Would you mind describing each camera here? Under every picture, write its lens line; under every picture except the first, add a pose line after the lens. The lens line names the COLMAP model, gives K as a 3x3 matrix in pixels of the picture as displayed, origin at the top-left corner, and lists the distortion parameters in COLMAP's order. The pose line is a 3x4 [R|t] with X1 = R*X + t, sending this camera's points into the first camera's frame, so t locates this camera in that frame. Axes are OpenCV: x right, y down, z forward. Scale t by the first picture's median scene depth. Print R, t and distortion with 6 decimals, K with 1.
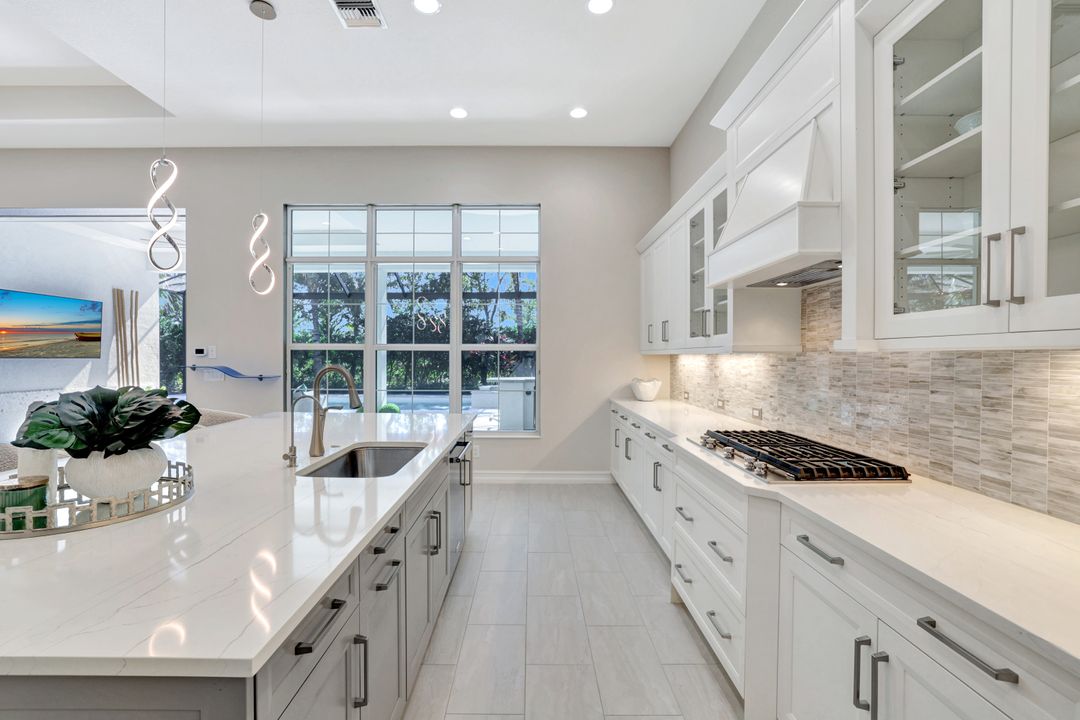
lens RADIAL K [[473.5, 0, 539.9], [0, 473.5, 354.9], [0, 0, 1]] dist [-0.022257, 0.001630]
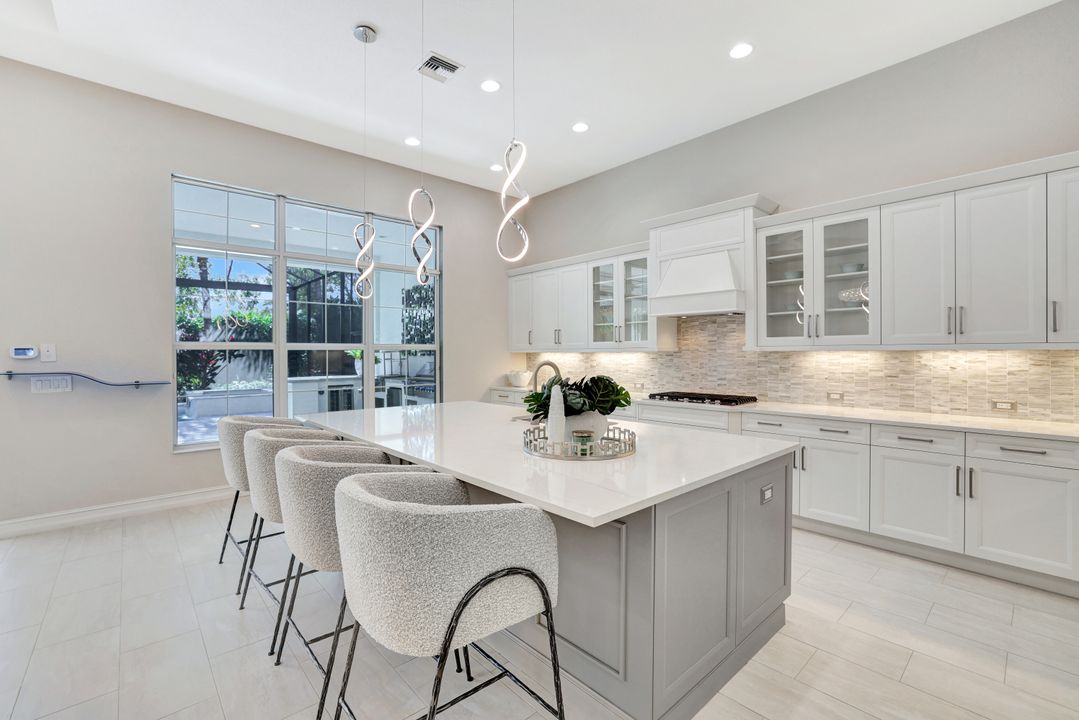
lens RADIAL K [[473.0, 0, 542.3], [0, 473.0, 354.3], [0, 0, 1]] dist [-0.022257, 0.001630]
pose [[0.750358, -0.007409, 0.660991, -1.083738], [0.005229, 0.999972, 0.005274, -0.005577], [-0.661011, -0.000501, 0.750376, -0.095995]]
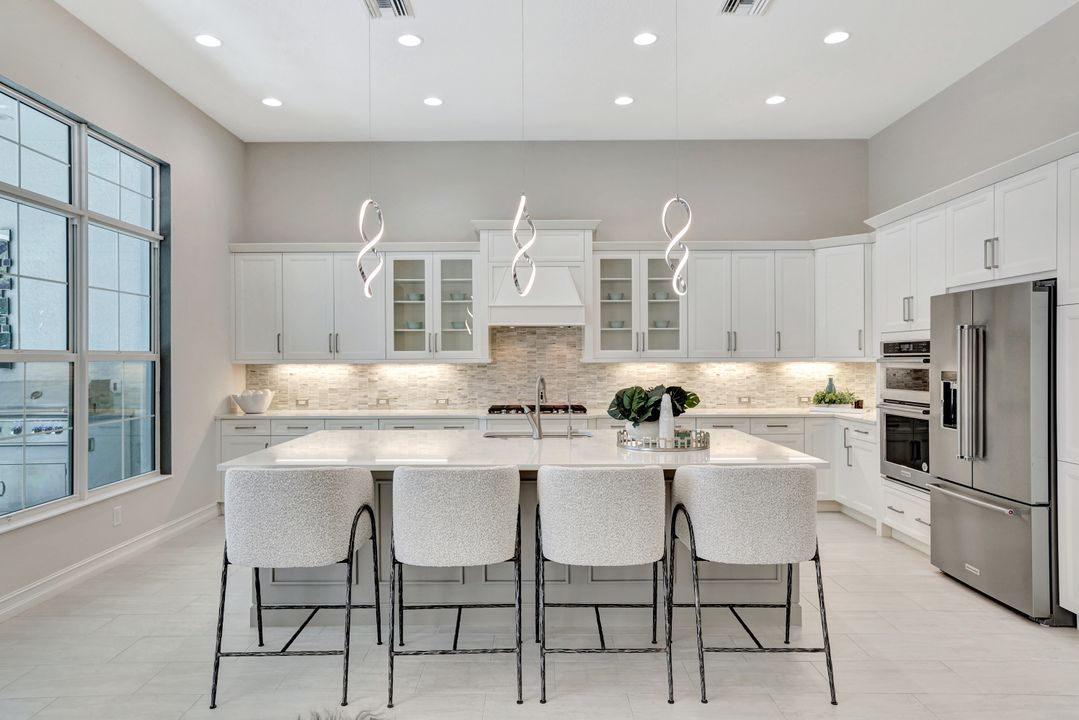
lens RADIAL K [[645.5, 0, 531.9], [0, 645.5, 364.6], [0, 0, 1]] dist [-0.030377, 0.000091]
pose [[0.023392, -0.006112, 0.999708, -1.827993], [0.002424, 0.999979, 0.006057, -0.010620], [-0.999723, 0.002282, 0.023406, 0.729165]]
